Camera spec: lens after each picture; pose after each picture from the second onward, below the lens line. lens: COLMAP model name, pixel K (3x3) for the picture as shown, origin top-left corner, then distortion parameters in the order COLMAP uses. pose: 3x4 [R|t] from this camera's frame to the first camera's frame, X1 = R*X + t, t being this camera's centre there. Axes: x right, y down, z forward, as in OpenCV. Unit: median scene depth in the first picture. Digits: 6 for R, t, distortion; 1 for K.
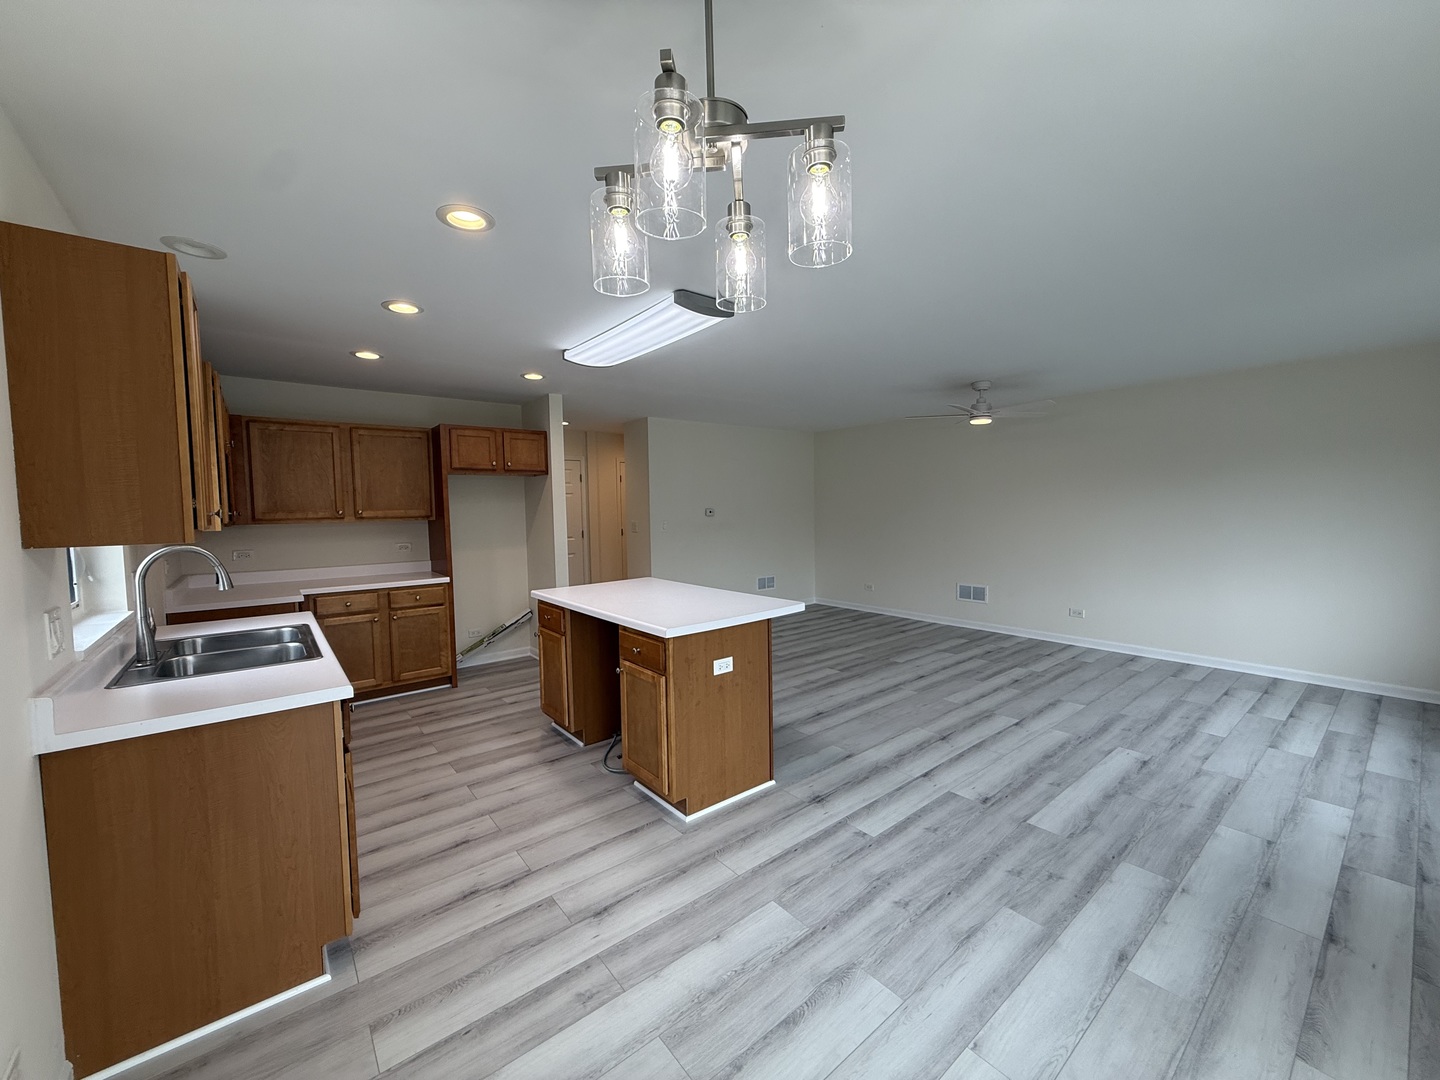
lens RADIAL K [[571.1, 0, 716.2], [0, 571.1, 540.6], [0, 0, 1]] dist [-0.000423, 0.000330]
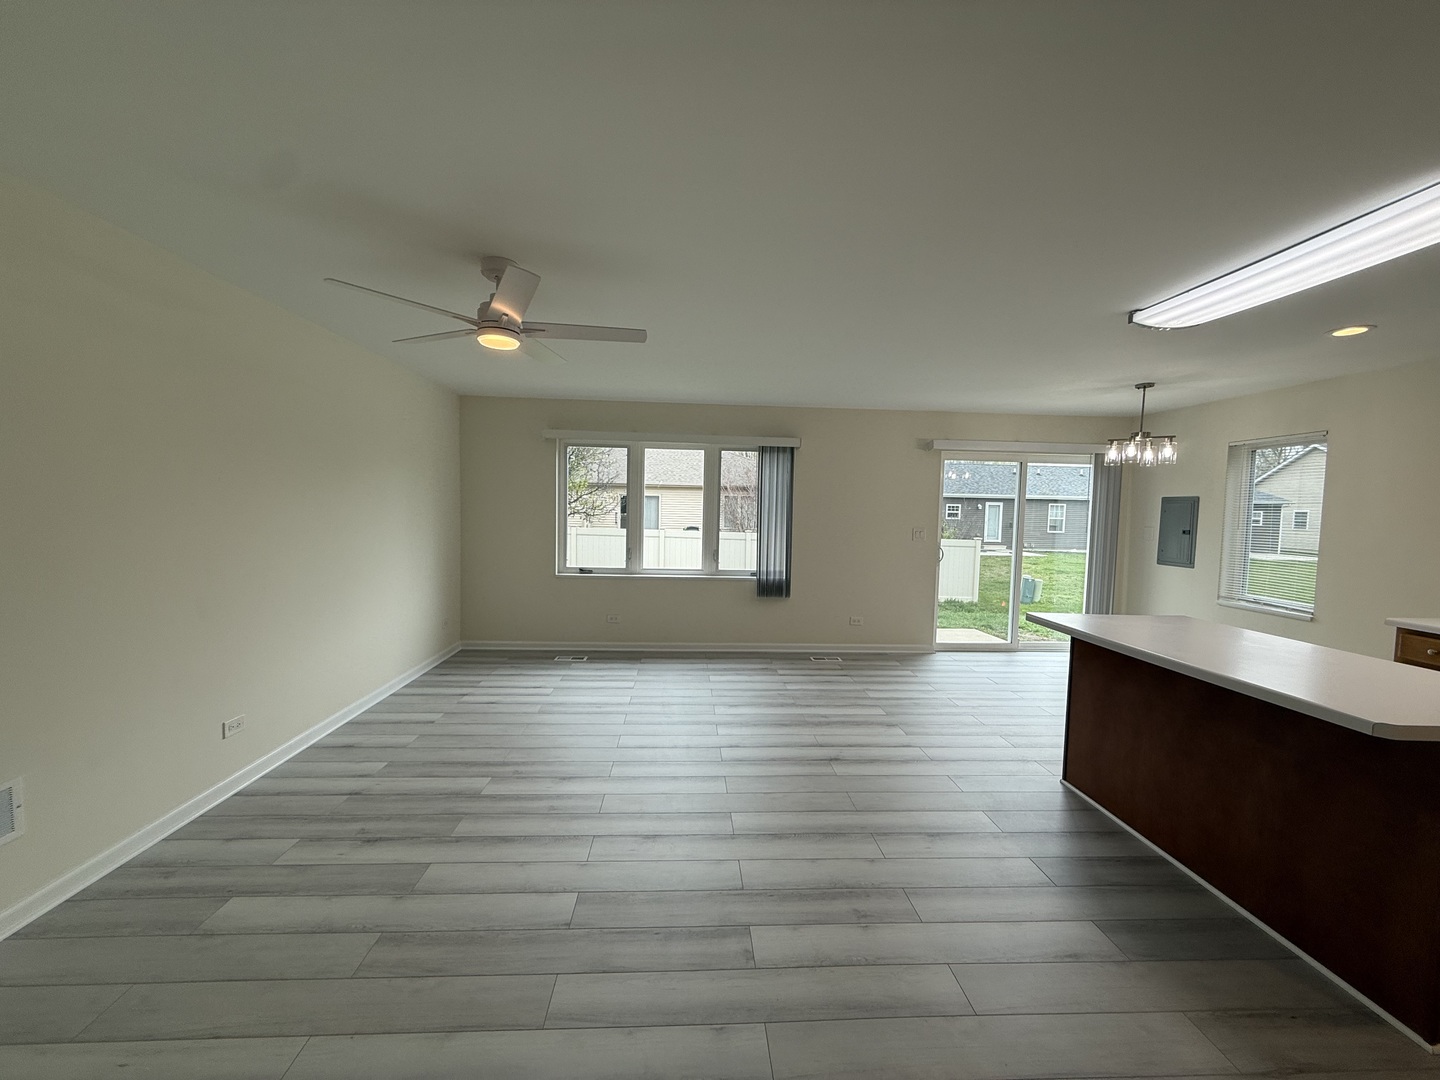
lens RADIAL K [[571.1, 0, 716.2], [0, 571.1, 540.6], [0, 0, 1]] dist [-0.000423, 0.000330]
pose [[-0.812647, -0.034048, 0.581761, 0.021260], [0.028025, 0.994853, 0.097371, -0.125021], [-0.582082, 0.095432, -0.807510, 2.054083]]
